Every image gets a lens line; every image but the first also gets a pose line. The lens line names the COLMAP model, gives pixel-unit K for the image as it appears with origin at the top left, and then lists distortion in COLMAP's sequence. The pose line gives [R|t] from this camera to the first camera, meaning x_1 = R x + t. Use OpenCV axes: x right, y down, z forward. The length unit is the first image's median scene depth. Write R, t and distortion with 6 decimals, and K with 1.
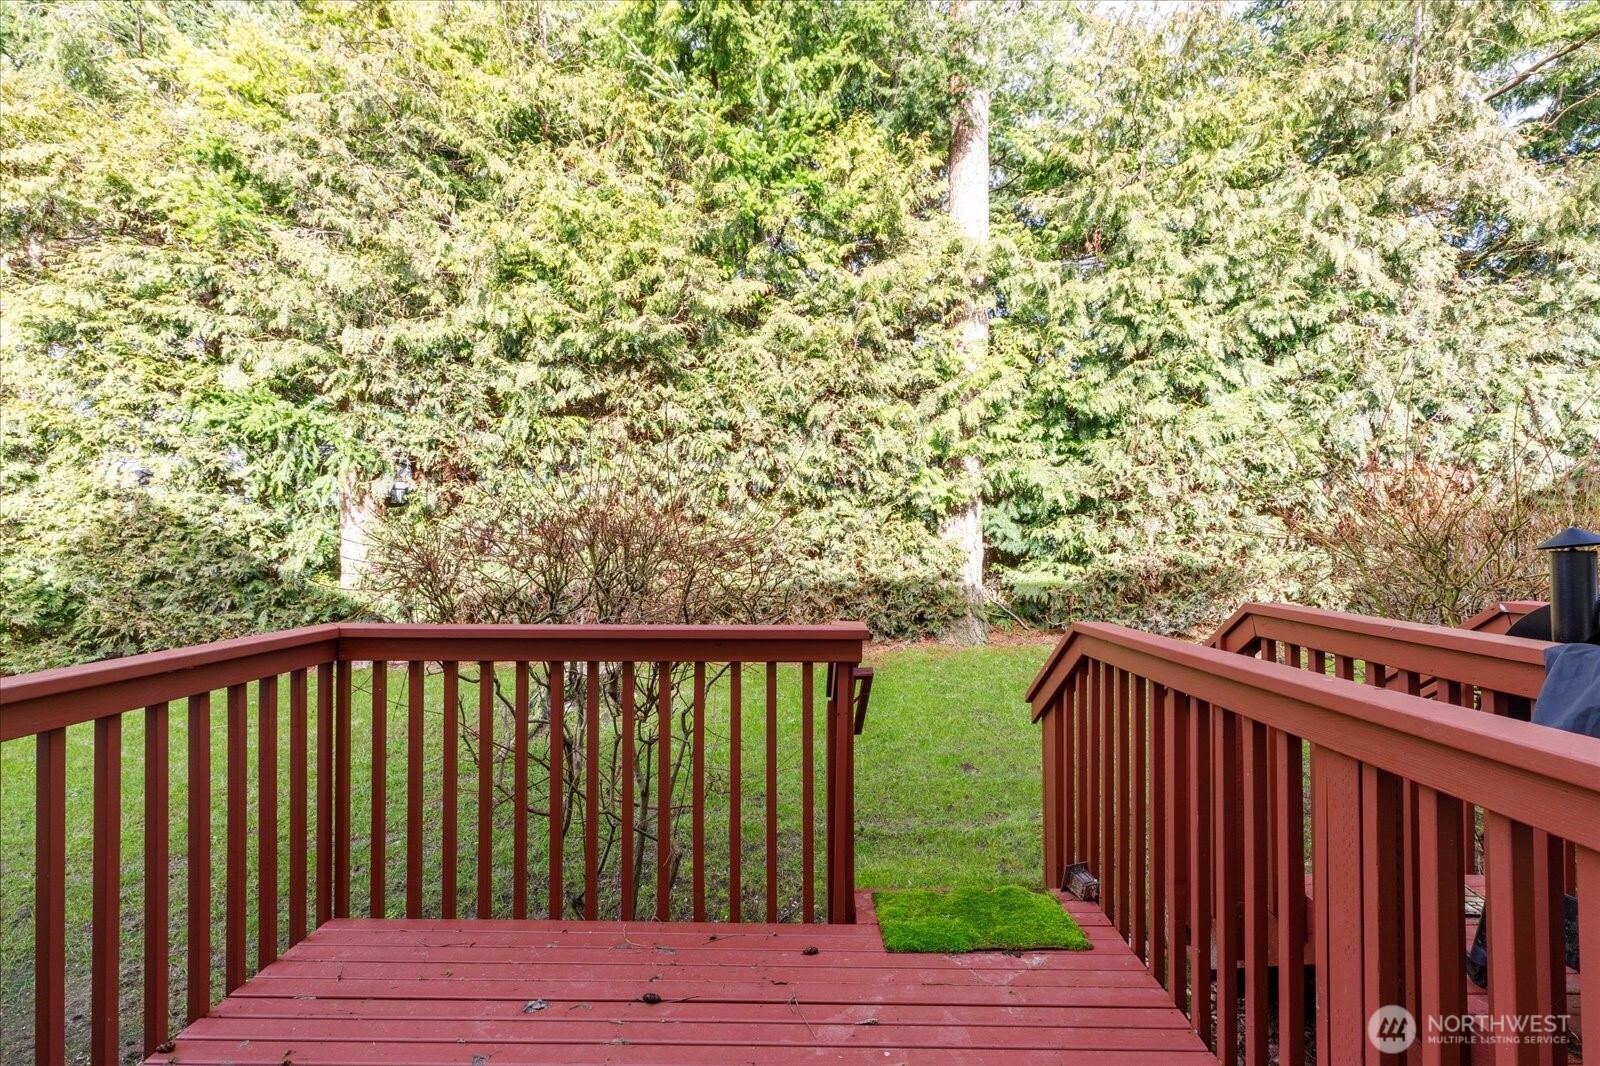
lens RADIAL K [[698.5, 0, 810.6], [0, 698.5, 526.7], [0, 0, 1]] dist [0.005330, -0.000263]
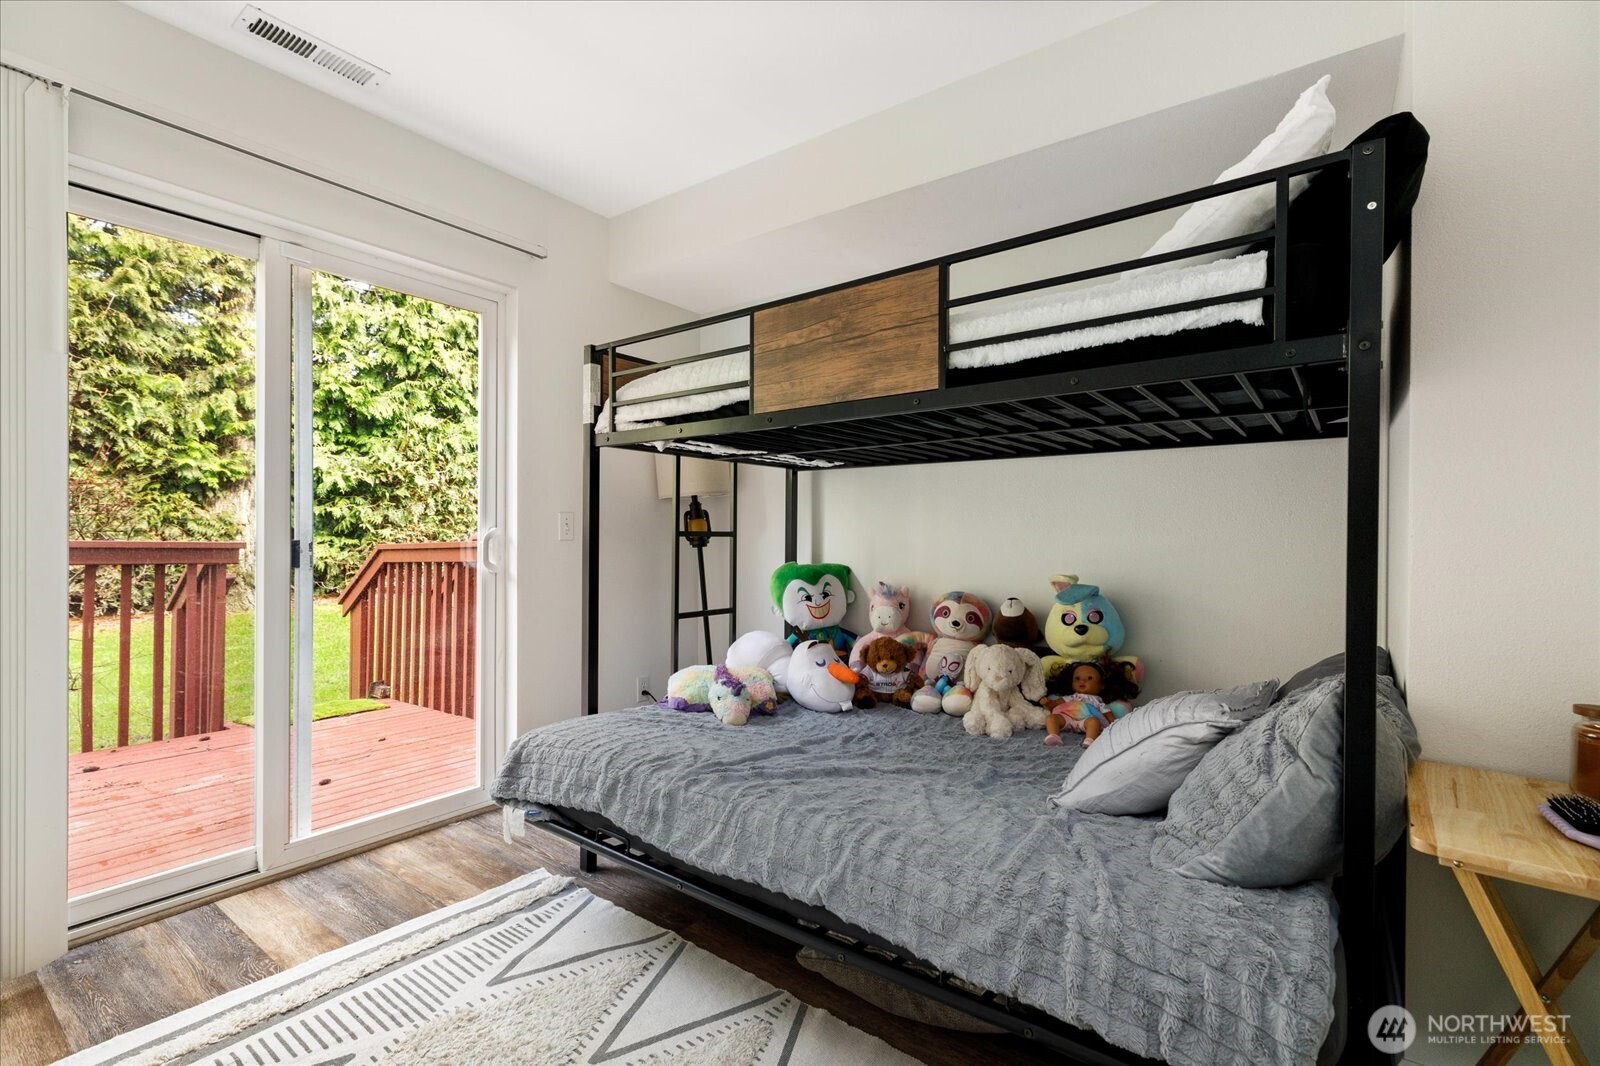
lens RADIAL K [[698.5, 0, 806.5], [0, 698.5, 535.3], [0, 0, 1]] dist [0.005330, -0.000263]
pose [[0.560001, 0.015773, 0.828342, -0.188703], [-0.016227, 0.999836, -0.008068, 0.048490], [-0.828333, -0.008924, 0.560165, -0.339965]]
